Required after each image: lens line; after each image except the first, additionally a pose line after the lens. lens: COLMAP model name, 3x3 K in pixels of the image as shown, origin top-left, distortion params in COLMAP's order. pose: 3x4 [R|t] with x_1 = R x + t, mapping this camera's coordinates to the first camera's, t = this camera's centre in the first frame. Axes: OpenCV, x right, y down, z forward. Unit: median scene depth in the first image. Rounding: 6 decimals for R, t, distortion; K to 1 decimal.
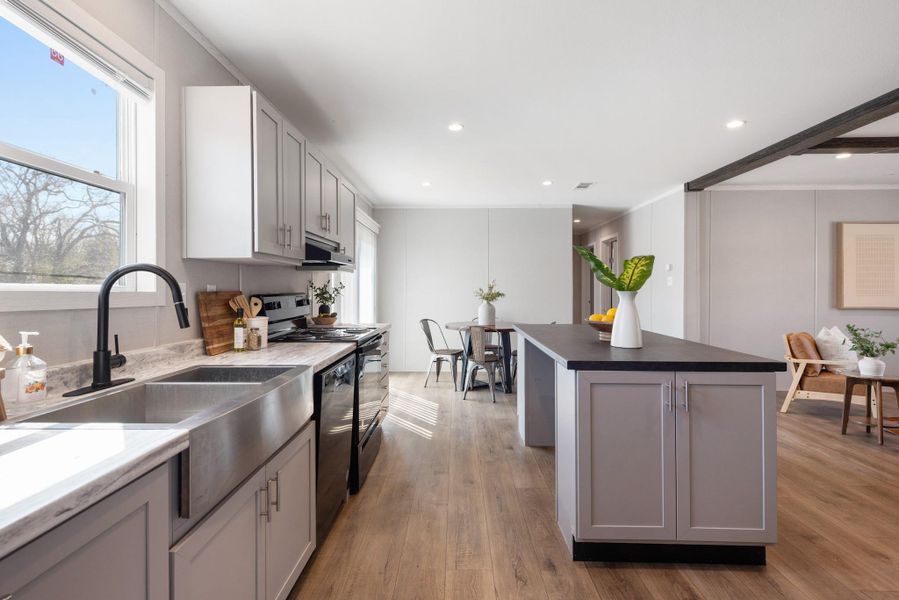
lens RADIAL K [[404.2, 0, 448.3], [0, 404.2, 288.6], [0, 0, 1]] dist [0.000563, 0.000079]
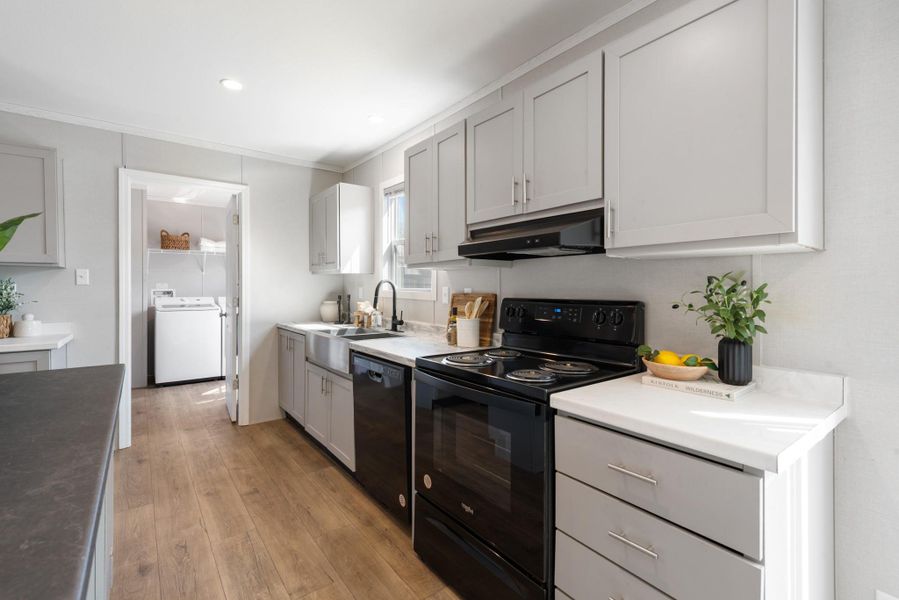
lens RADIAL K [[404.2, 0, 448.3], [0, 404.2, 288.6], [0, 0, 1]] dist [0.000563, 0.000079]
pose [[-0.778855, -0.001133, -0.627203, 0.265624], [-0.001238, 0.999999, -0.000270, -0.006225], [0.627202, 0.000567, -0.778856, 2.022916]]
